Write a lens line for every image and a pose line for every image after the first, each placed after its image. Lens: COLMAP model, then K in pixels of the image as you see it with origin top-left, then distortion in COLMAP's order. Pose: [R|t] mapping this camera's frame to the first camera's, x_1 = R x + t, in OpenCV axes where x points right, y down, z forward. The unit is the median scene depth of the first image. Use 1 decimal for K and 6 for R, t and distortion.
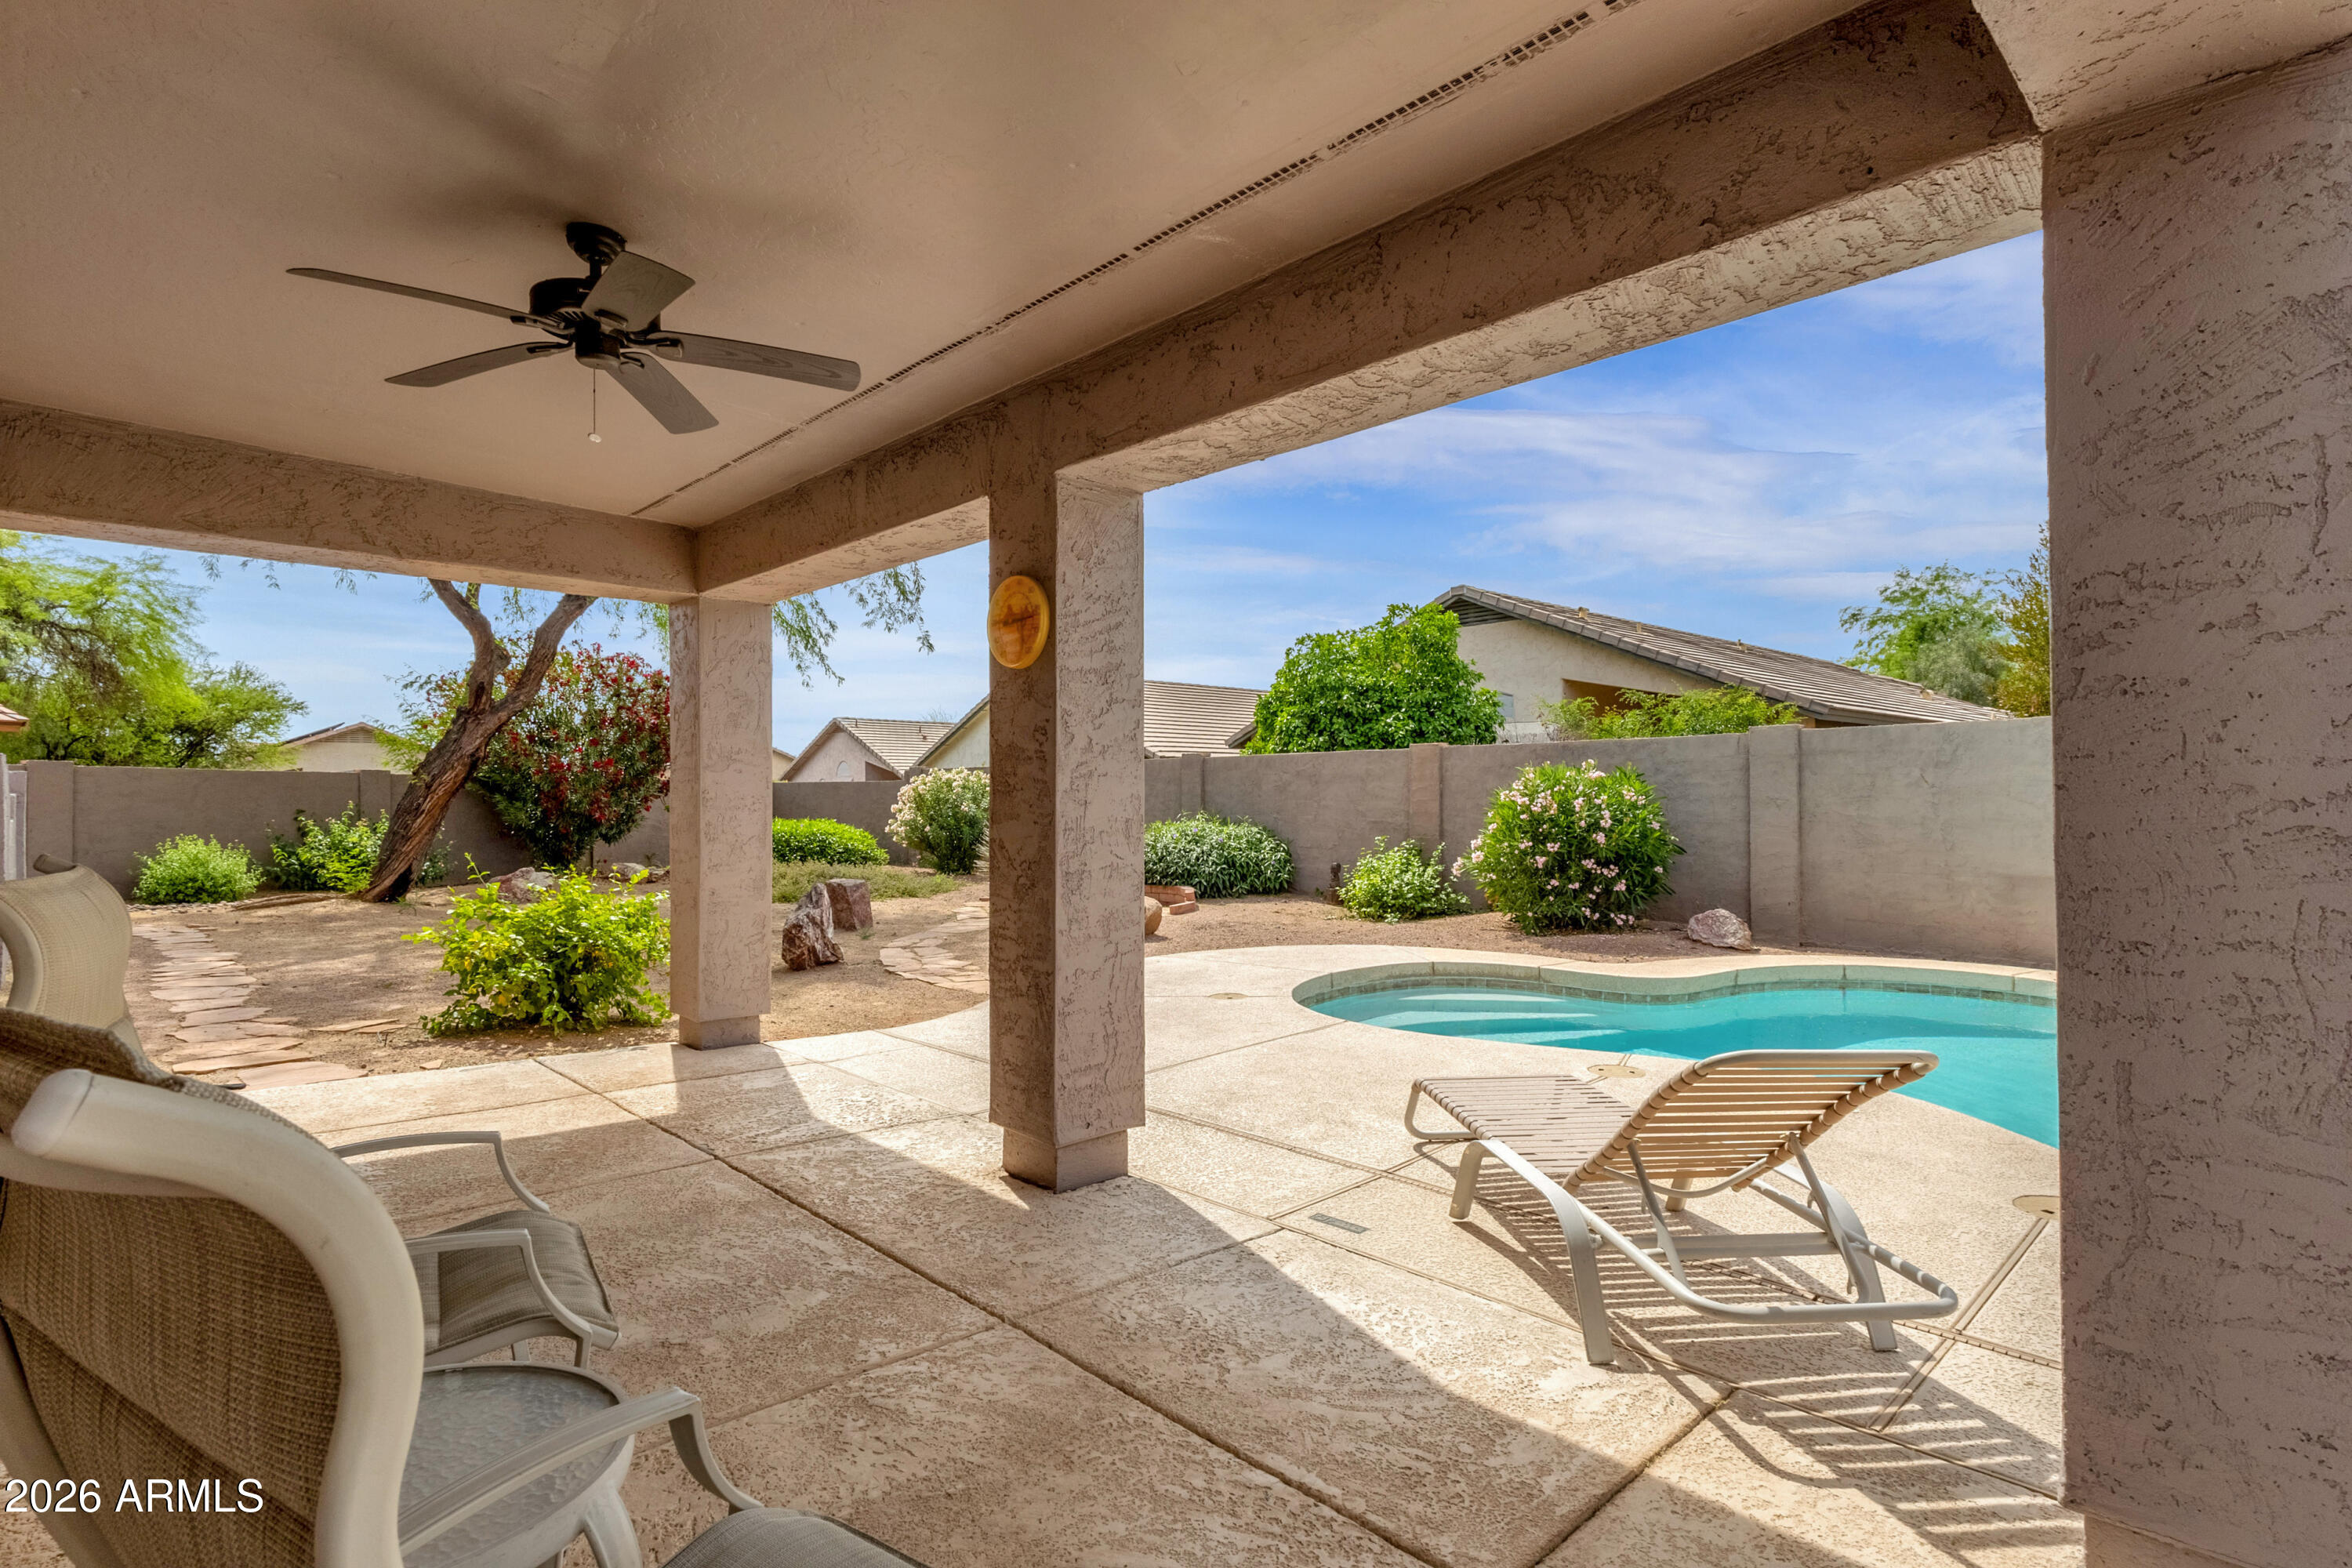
lens RADIAL K [[1178.8, 0, 1184.9], [0, 1178.8, 788.6], [0, 0, 1]] dist [0.000669, 0.000509]
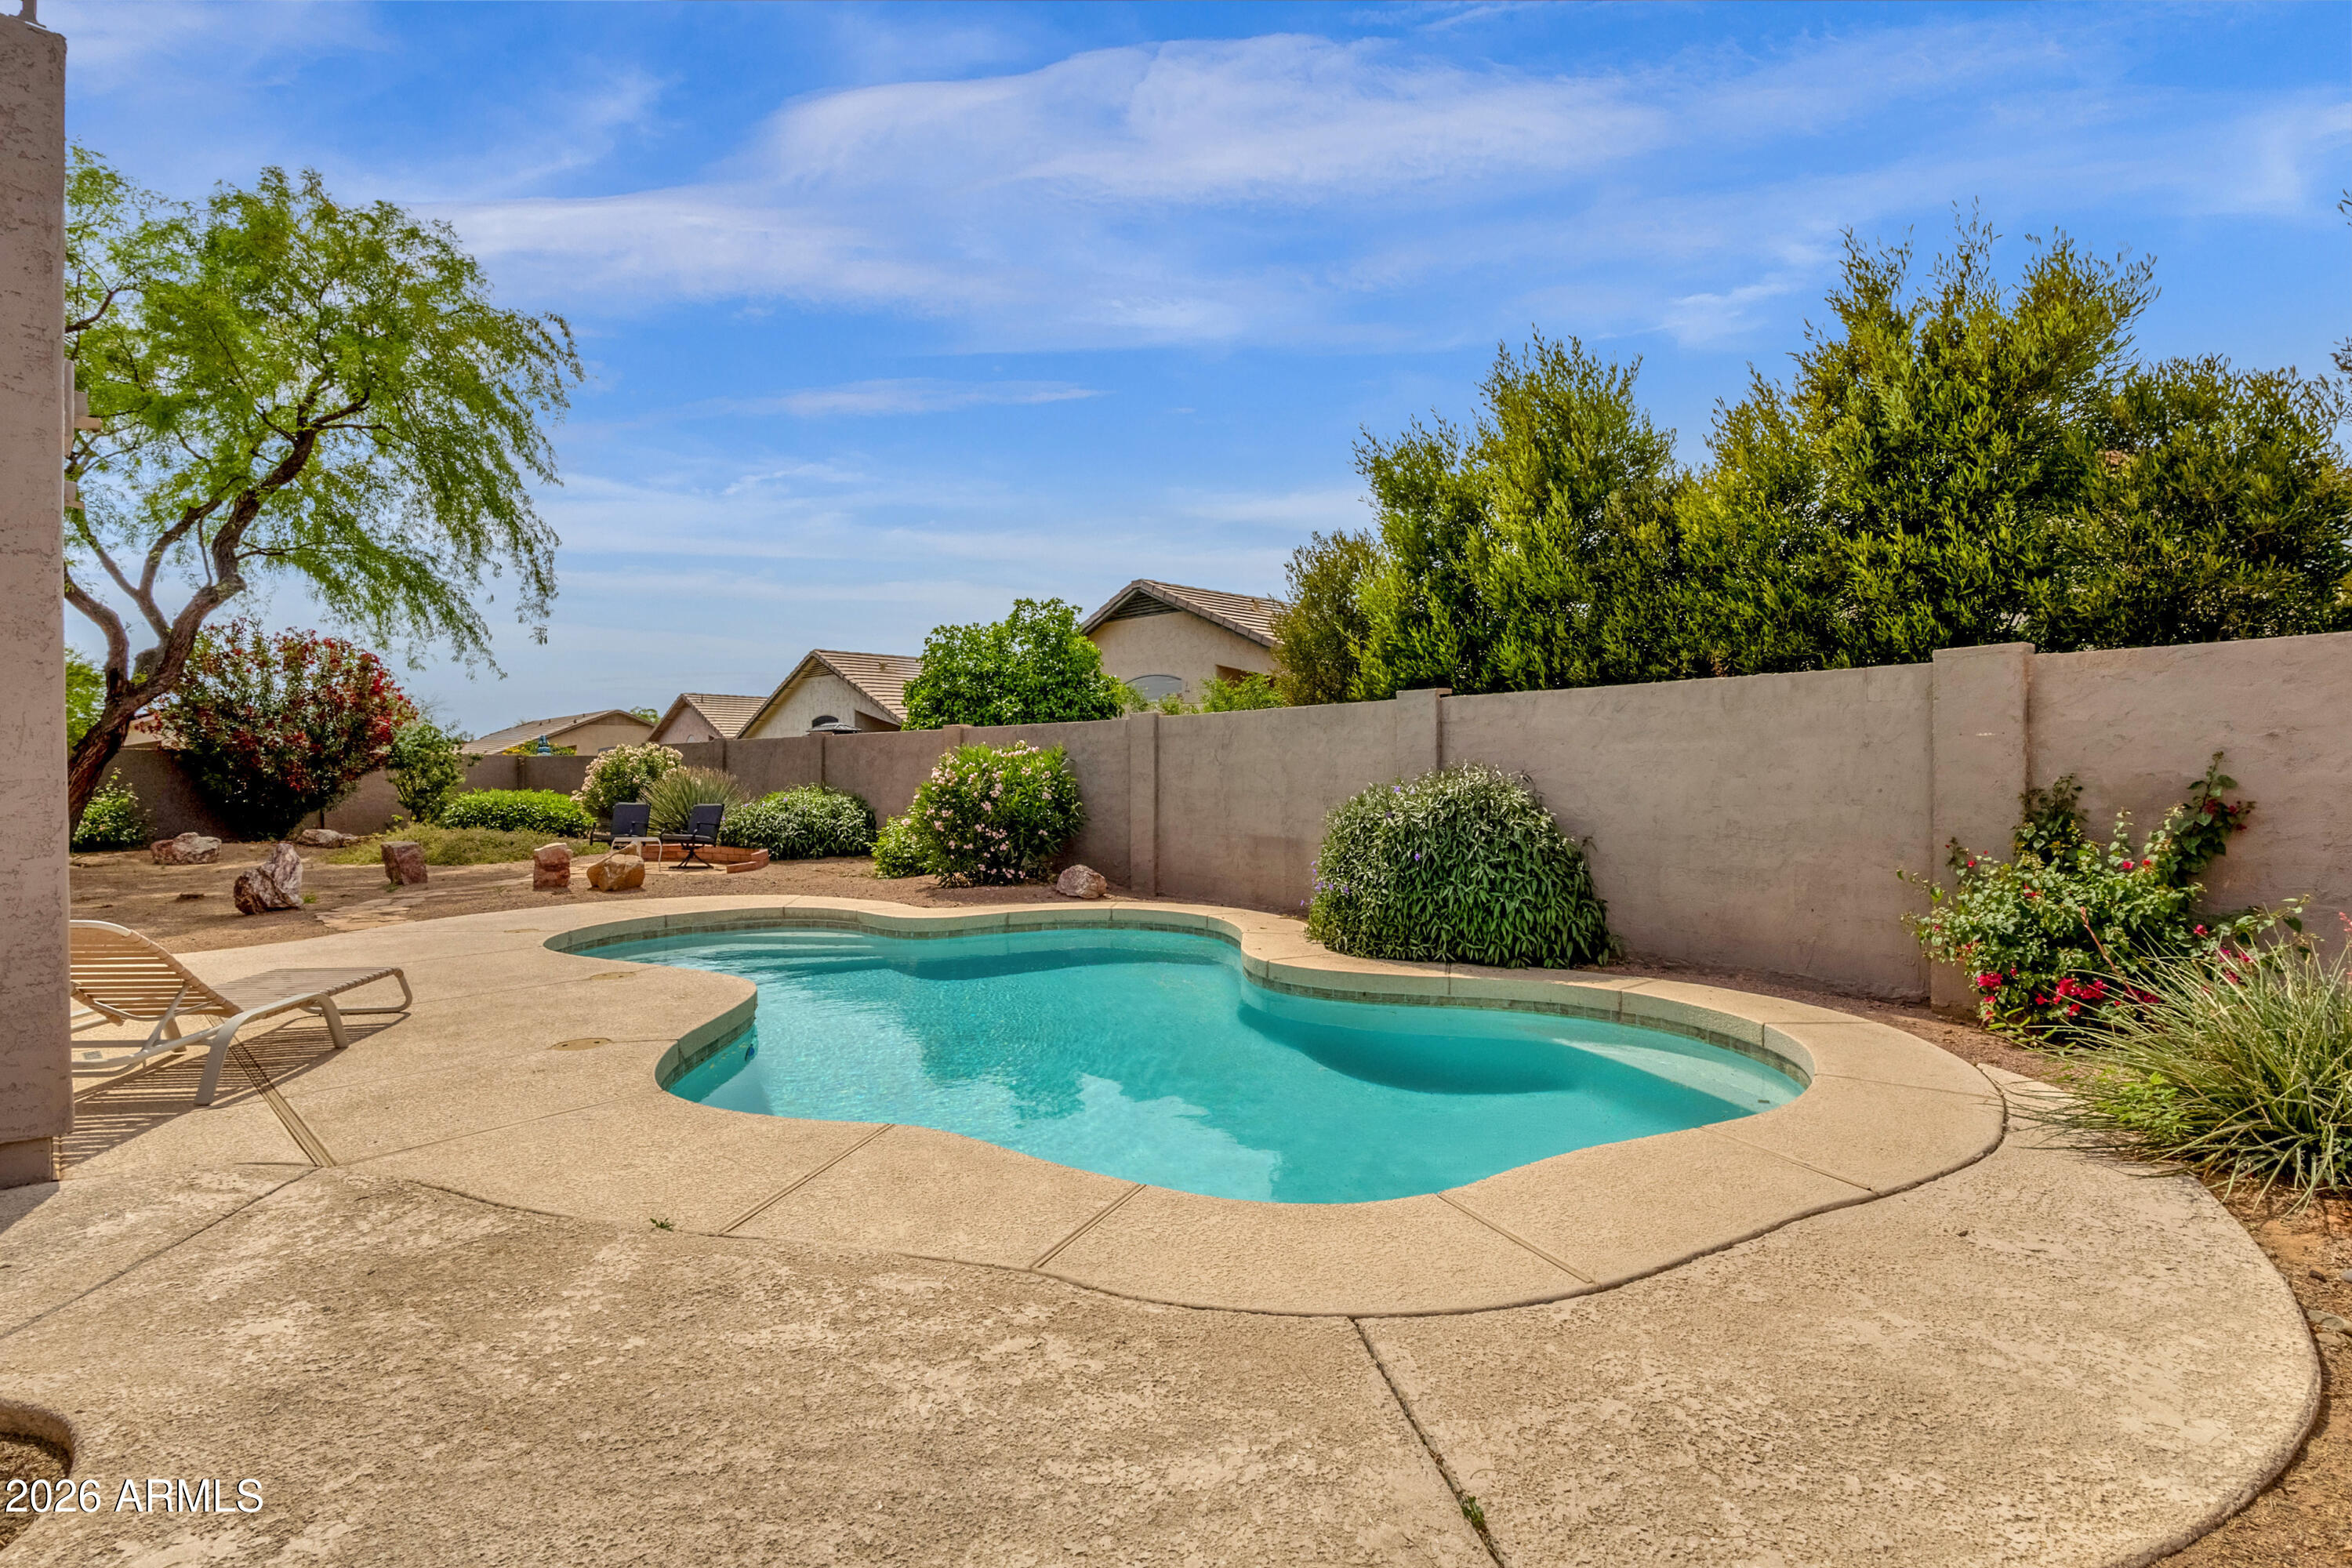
lens RADIAL K [[1155.0, 0, 1170.3], [0, 1155.0, 797.4], [0, 0, 1]] dist [-0.015417, 0.012483]
pose [[0.999438, 0.001199, 0.033492, 0.308887], [-0.002241, 0.999515, 0.031076, -0.002382], [-0.033439, -0.031134, 0.998956, -0.108803]]
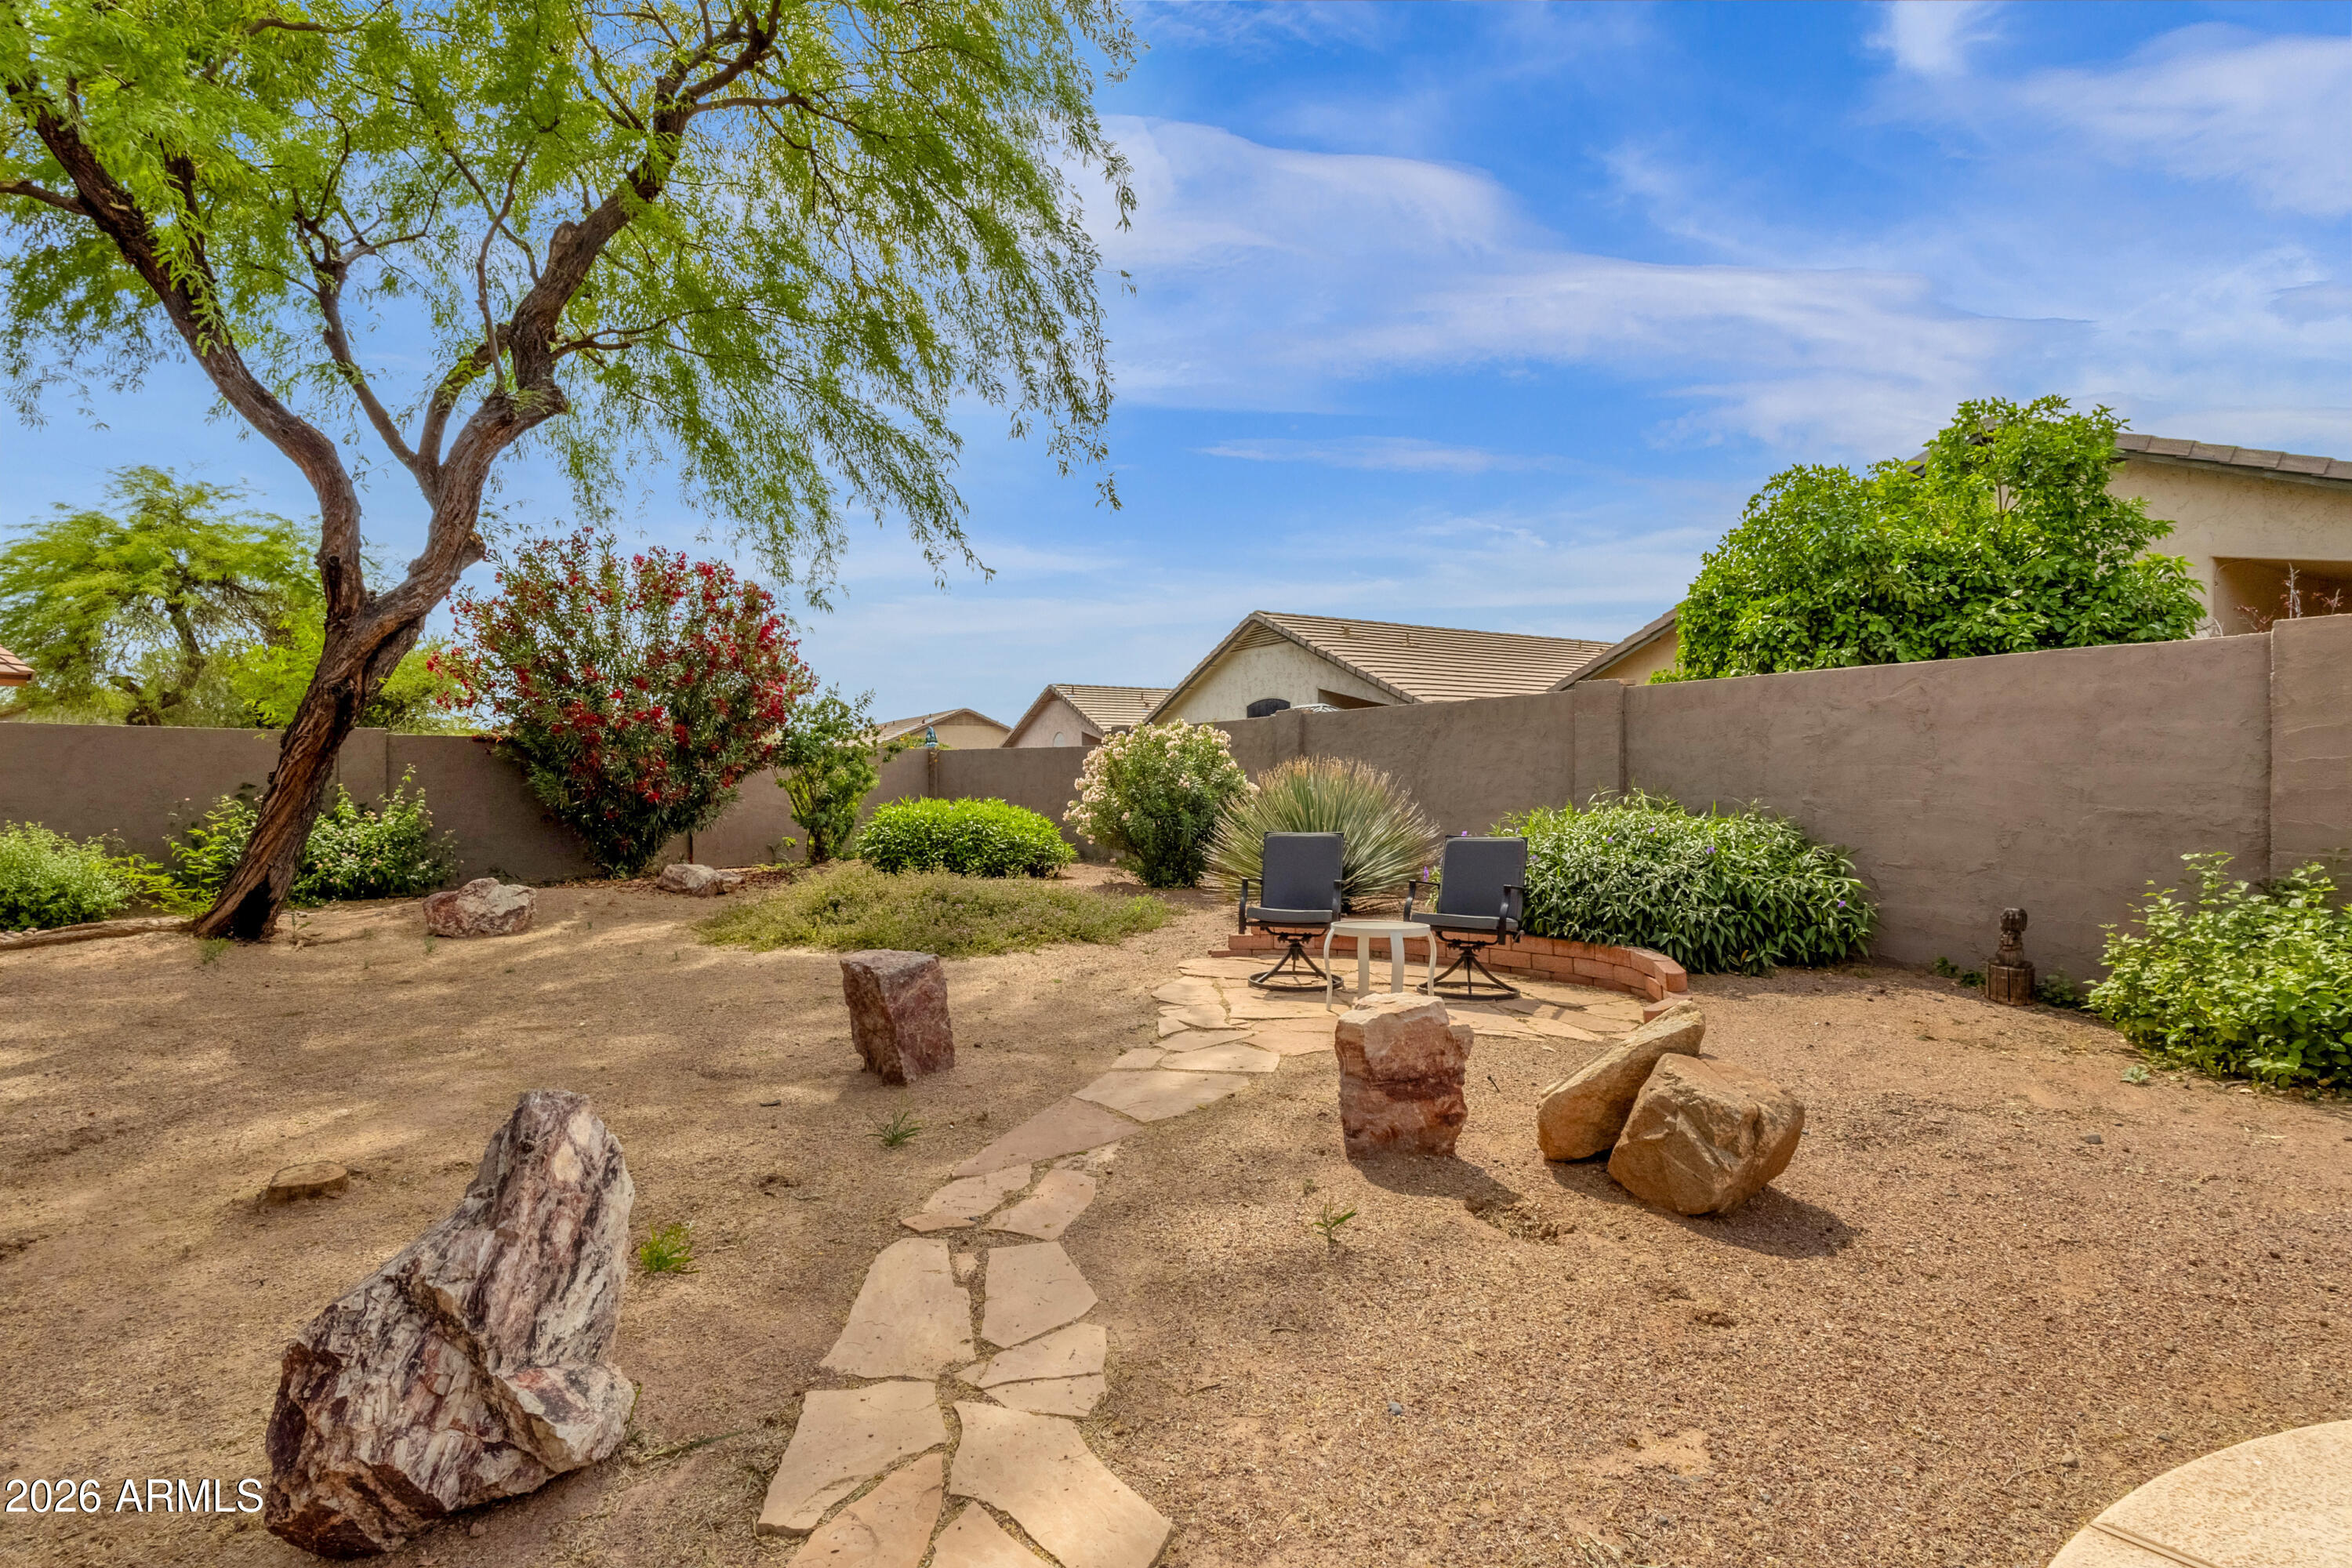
lens RADIAL K [[1155.0, 0, 1170.3], [0, 1155.0, 797.4], [0, 0, 1]] dist [-0.015417, 0.012483]
pose [[0.979111, 0.003071, -0.203304, -0.078073], [0.002565, 0.999620, 0.027452, 0.008305], [0.203311, -0.027400, 0.978731, 0.448831]]
